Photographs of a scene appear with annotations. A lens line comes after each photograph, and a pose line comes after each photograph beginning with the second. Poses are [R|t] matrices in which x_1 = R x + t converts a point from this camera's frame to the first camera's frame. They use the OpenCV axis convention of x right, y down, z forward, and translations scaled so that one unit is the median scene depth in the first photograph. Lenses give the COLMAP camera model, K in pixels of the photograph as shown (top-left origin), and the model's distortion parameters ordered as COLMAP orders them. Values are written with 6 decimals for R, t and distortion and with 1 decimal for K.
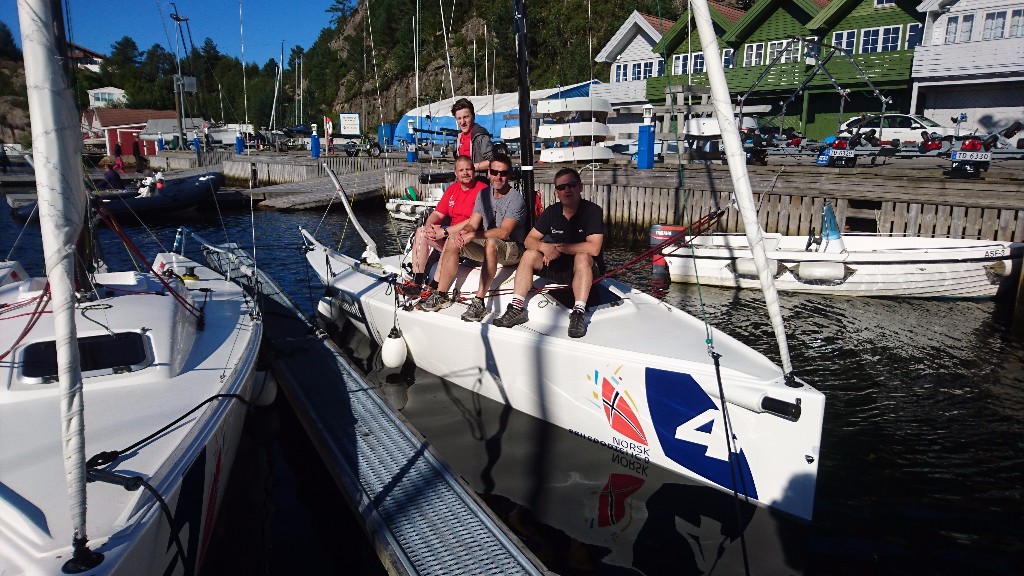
lens RADIAL K [[674.7, 0, 469.4], [0, 674.7, 289.3], [0, 0, 1]] dist [0.035569, -0.042078]
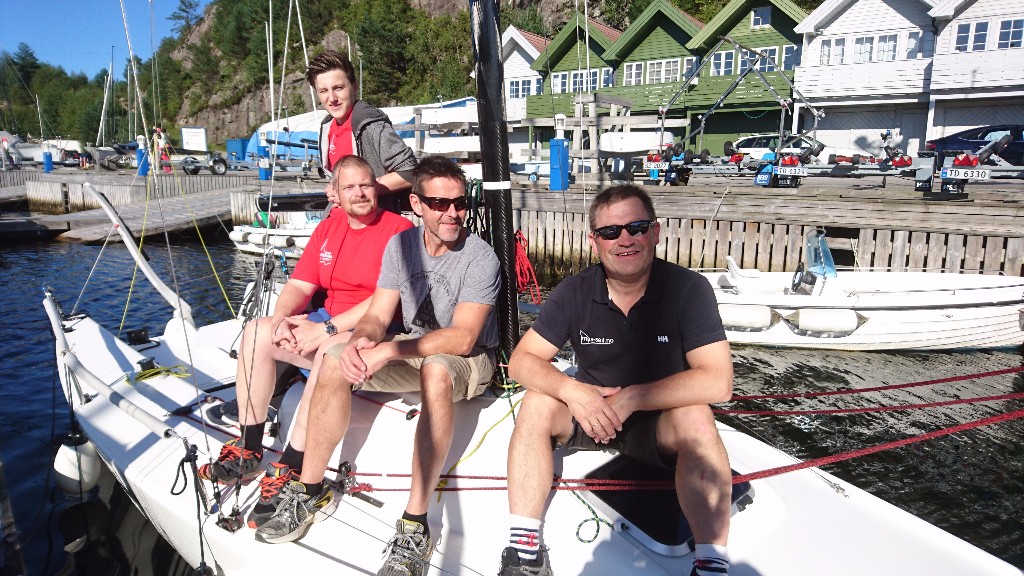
lens RADIAL K [[674.3, 0, 512.0], [0, 674.3, 288.0], [0, 0, 1]] dist [0.069481, -0.120100]
pose [[0.968391, -0.036744, 0.246714, -0.005124], [0.044881, 0.998615, -0.027439, -0.025073], [-0.245364, 0.037645, 0.968700, 0.143490]]
